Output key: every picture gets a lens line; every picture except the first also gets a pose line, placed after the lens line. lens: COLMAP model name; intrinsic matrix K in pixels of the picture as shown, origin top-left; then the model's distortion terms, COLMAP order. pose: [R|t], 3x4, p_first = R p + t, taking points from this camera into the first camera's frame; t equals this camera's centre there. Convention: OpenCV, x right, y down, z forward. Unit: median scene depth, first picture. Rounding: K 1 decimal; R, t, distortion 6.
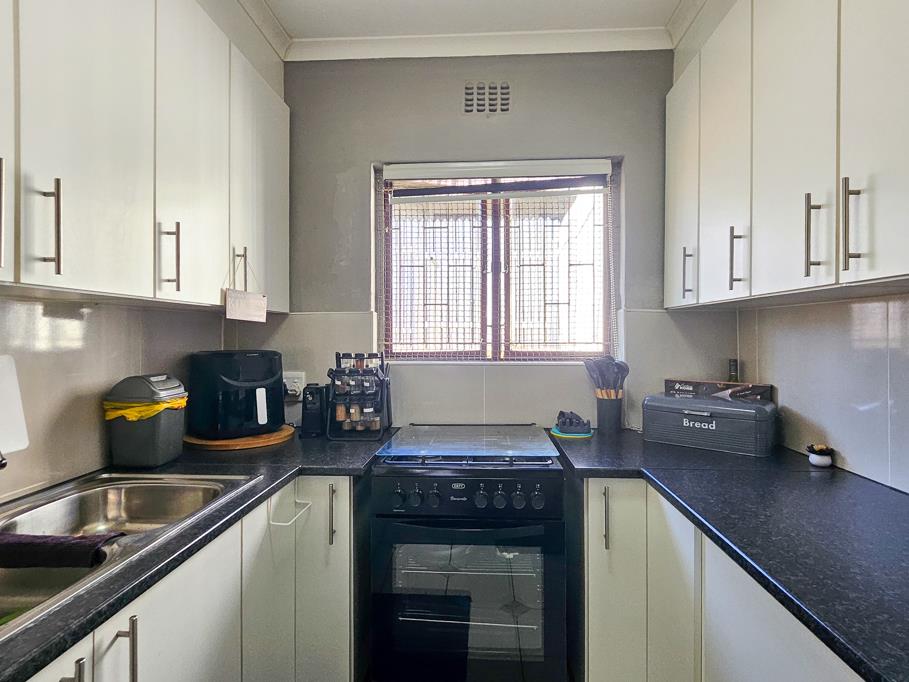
lens RADIAL K [[466.2, 0, 454.5], [0, 466.2, 341.0], [0, 0, 1]] dist [-0.000942, -0.000102]
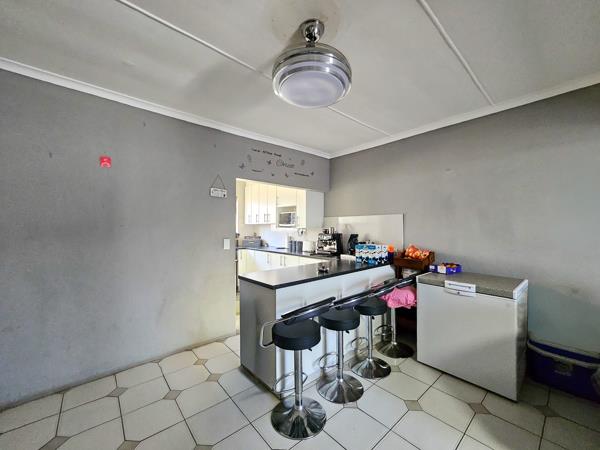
lens RADIAL K [[245.9, 0, 300.0], [0, 245.9, 225.0], [0, 0, 1]] dist [-0.000390, -0.000036]
pose [[0.712473, 0.011126, 0.701611, -1.417981], [0.000329, 0.999869, -0.016190, -0.008996], [-0.701699, 0.011765, 0.712376, -1.952386]]
